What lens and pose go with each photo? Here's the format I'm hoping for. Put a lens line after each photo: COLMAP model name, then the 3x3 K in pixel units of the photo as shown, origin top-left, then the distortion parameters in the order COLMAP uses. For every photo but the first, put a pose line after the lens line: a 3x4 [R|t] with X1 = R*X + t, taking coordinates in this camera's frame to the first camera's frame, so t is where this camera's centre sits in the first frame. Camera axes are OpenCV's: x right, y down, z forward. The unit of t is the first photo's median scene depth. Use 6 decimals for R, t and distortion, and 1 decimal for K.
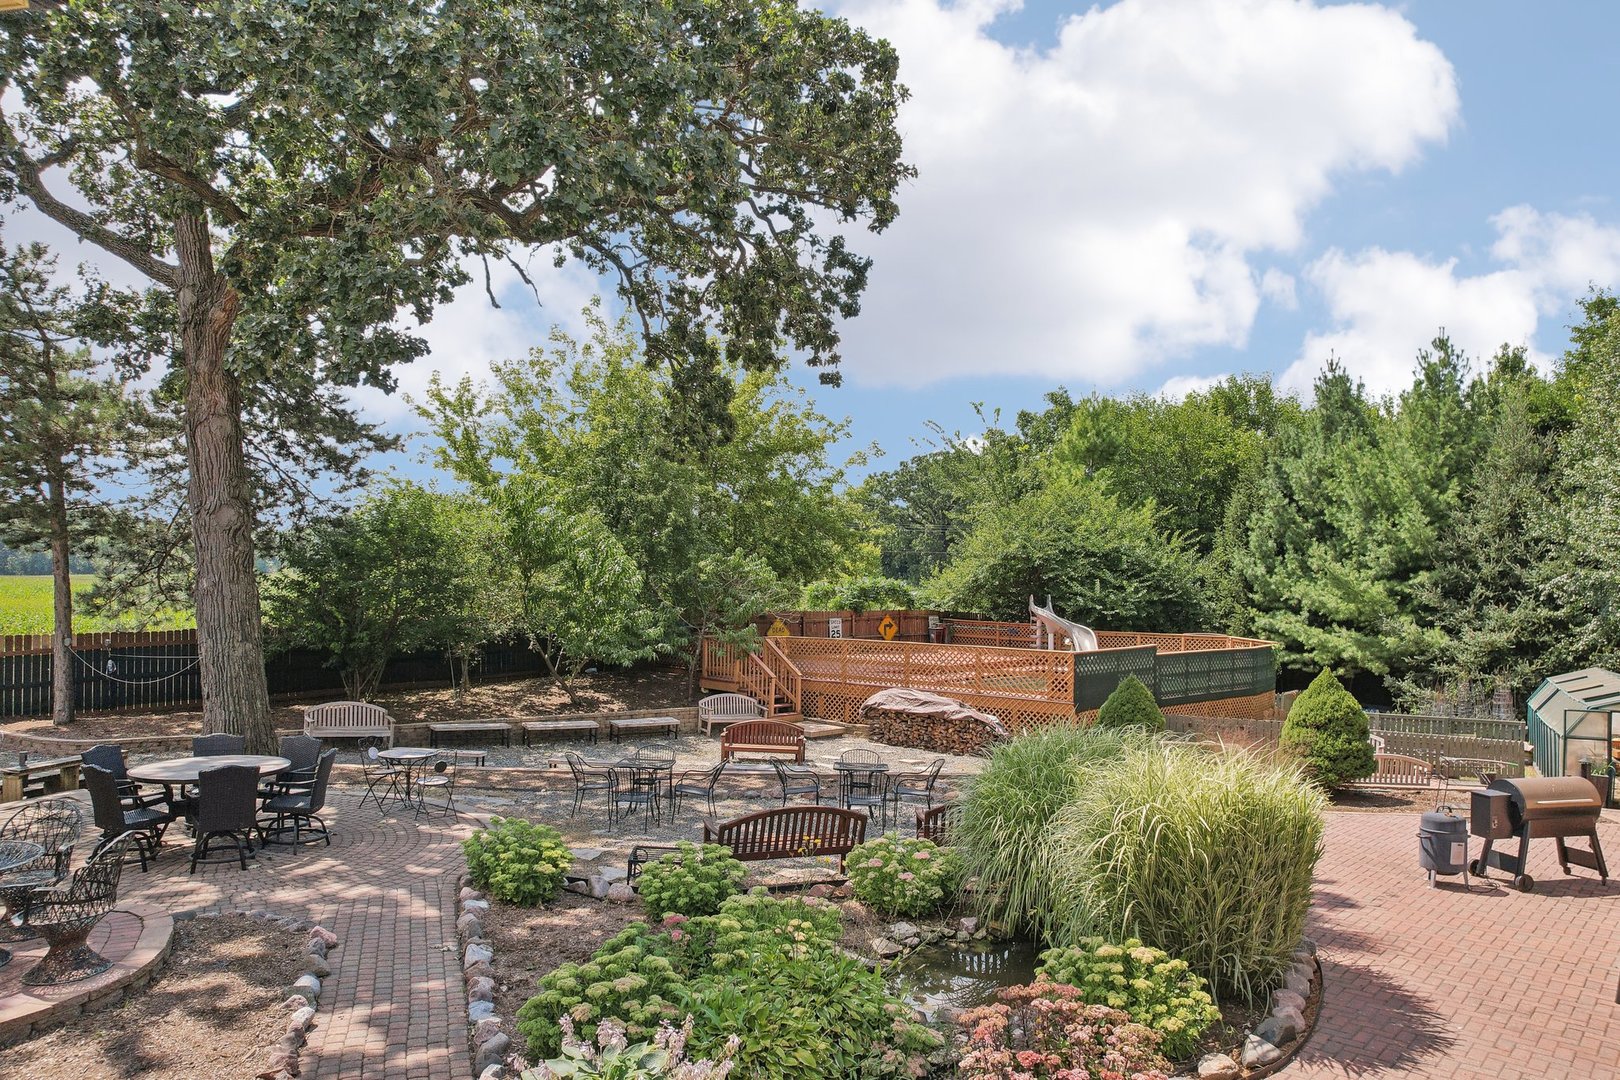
lens RADIAL K [[1074.3, 0, 809.4], [0, 1074.3, 516.0], [0, 0, 1]] dist [-0.004186, -0.093560]
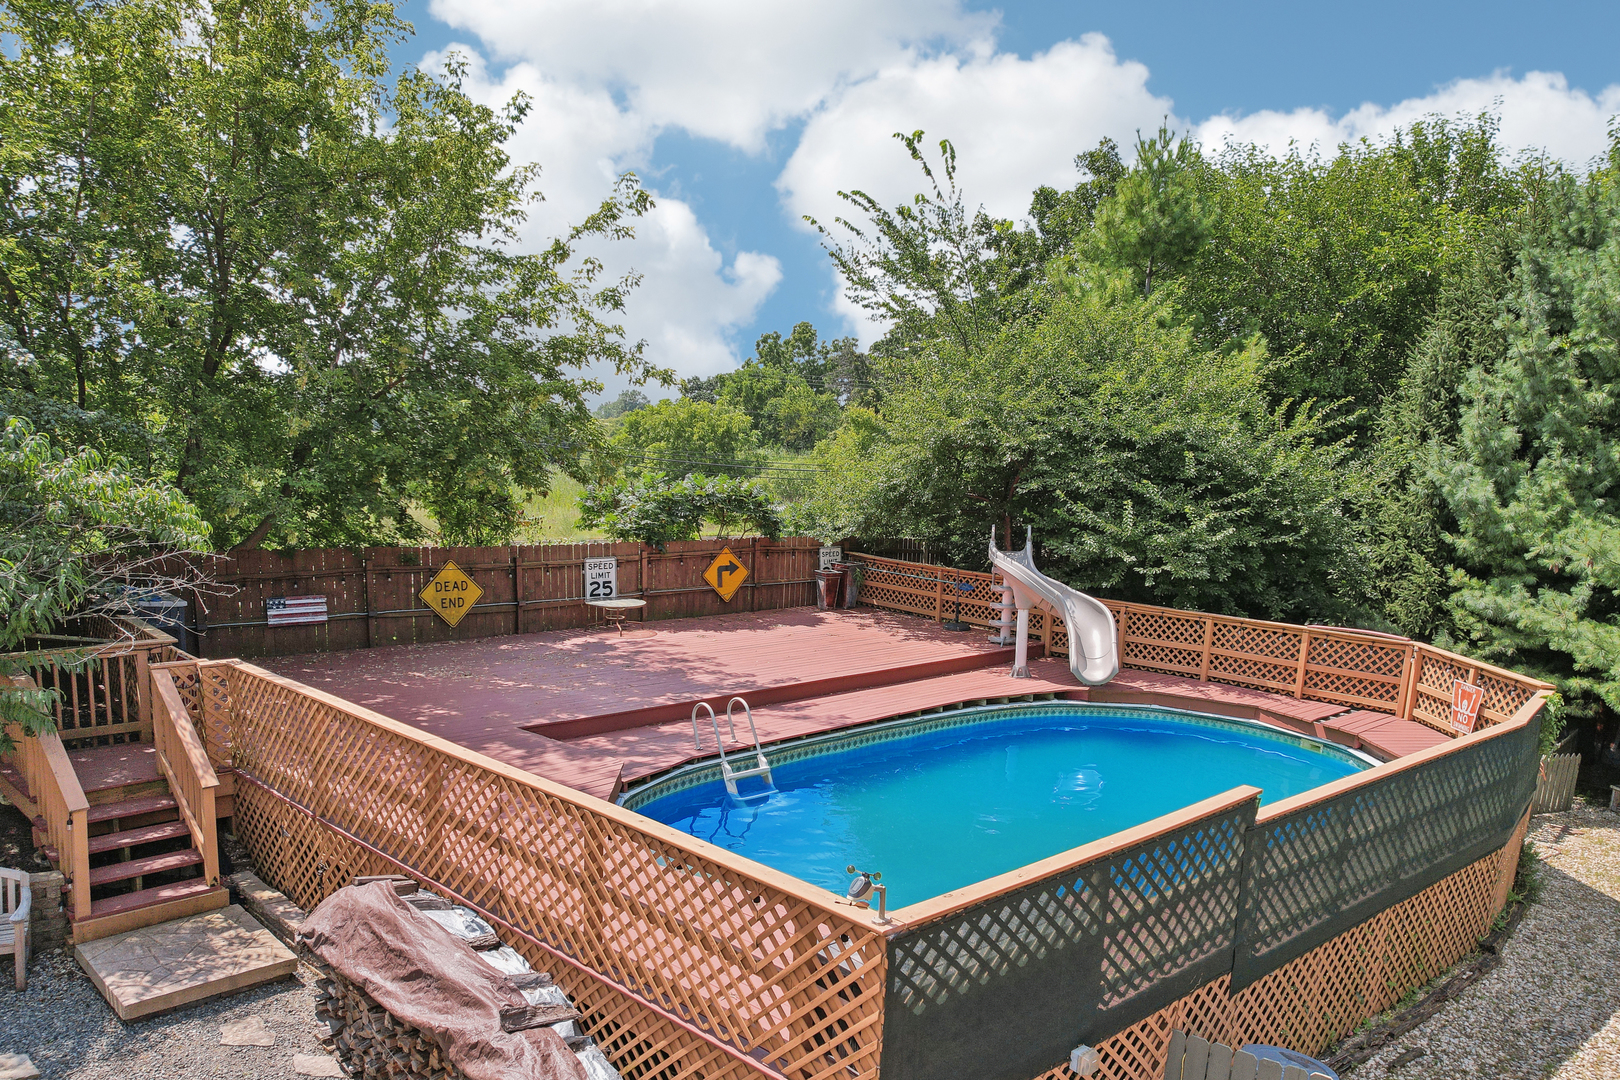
lens RADIAL K [[1074.5, 0, 811.8], [0, 1074.5, 571.8], [0, 0, 1]] dist [-0.039455, -0.000491]
pose [[0.997329, 0.035074, -0.064064, 0.155380], [-0.023405, 0.984369, 0.174556, 0.011635], [0.069185, -0.172591, 0.982561, 0.508387]]
